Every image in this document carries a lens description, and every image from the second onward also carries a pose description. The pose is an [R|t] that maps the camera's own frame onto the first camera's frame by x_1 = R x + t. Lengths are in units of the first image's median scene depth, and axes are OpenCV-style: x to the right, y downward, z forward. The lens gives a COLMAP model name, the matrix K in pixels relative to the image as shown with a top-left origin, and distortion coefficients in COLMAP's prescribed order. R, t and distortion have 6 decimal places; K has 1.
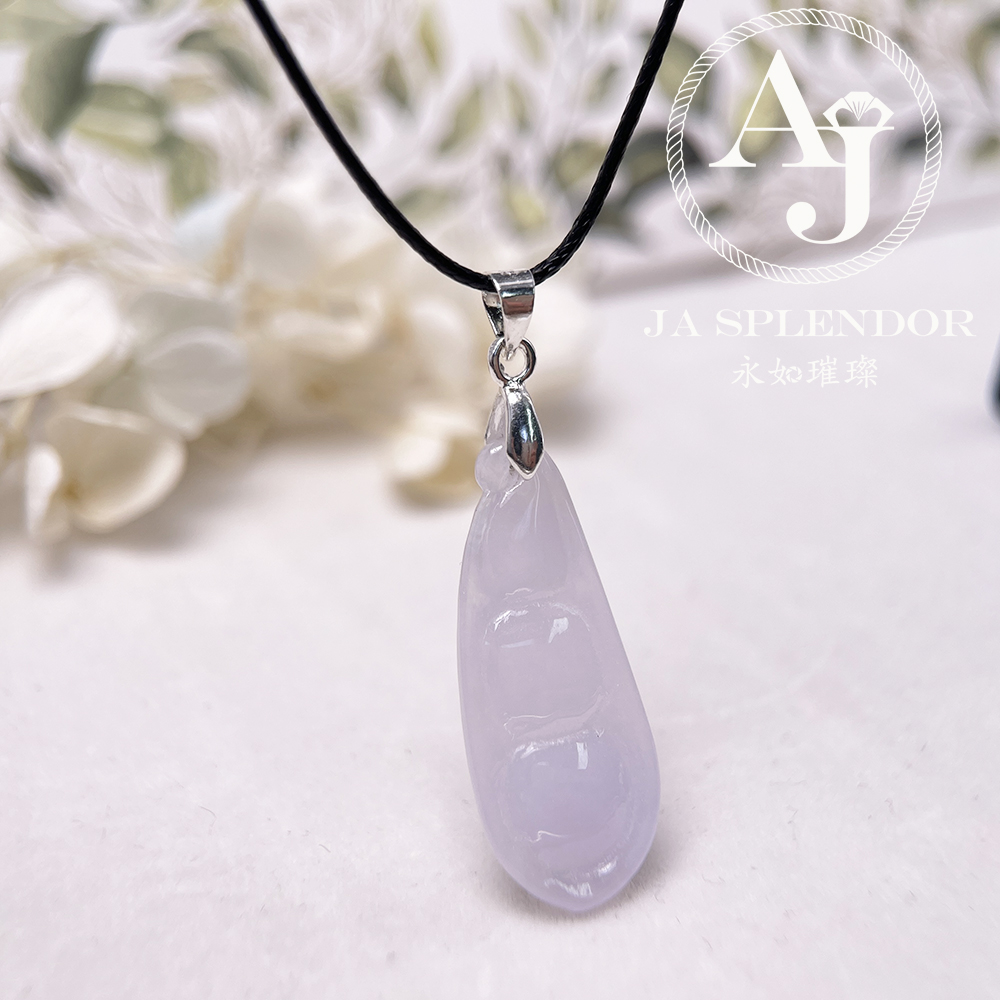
lens RADIAL K [[1525.5, 0, 516.7], [0, 1525.5, 482.0], [0, 0, 1]] dist [0.130912, 0.000000]
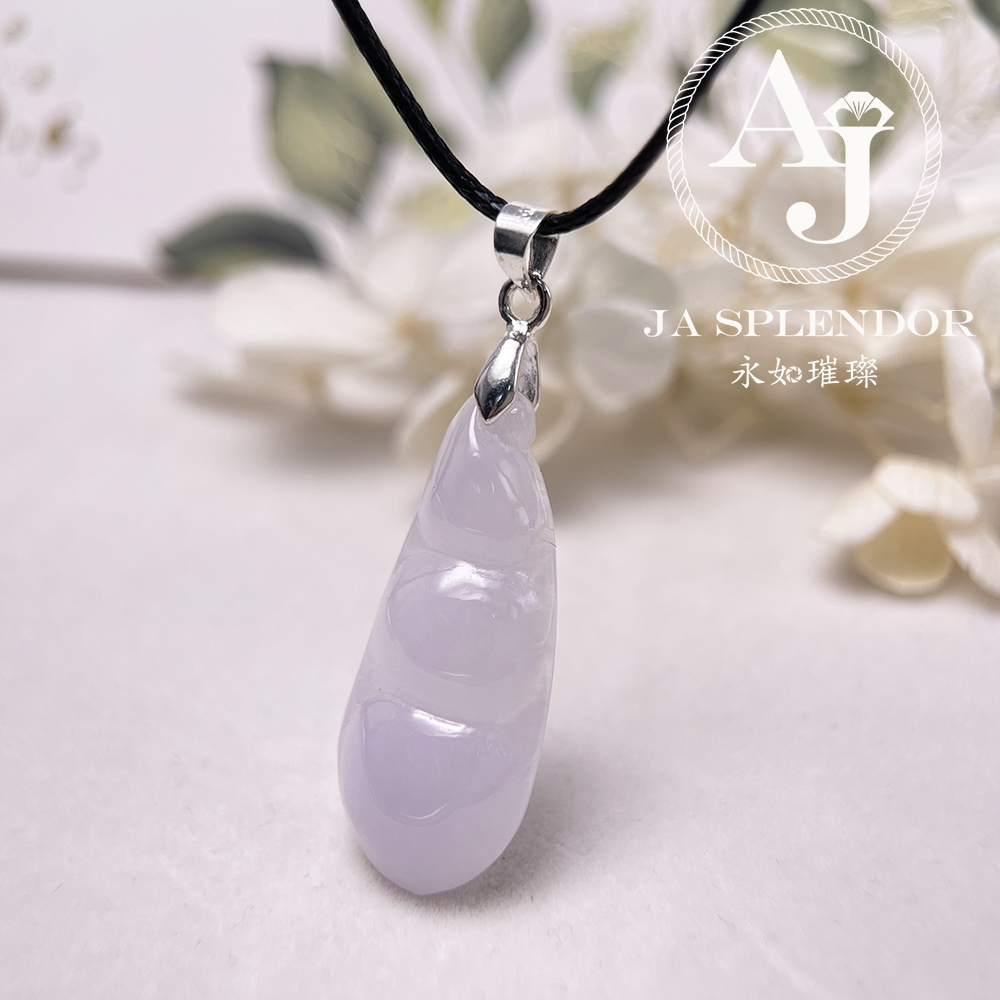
lens RADIAL K [[1525.5, 0, 498.7], [0, 1525.5, 474.9], [0, 0, 1]] dist [0.130912, 0.000000]
pose [[0.694585, 0.322787, -0.642931, 0.291453], [-0.270795, 0.945270, 0.182027, -0.124453], [0.666499, 0.047669, 0.743980, 0.276189]]
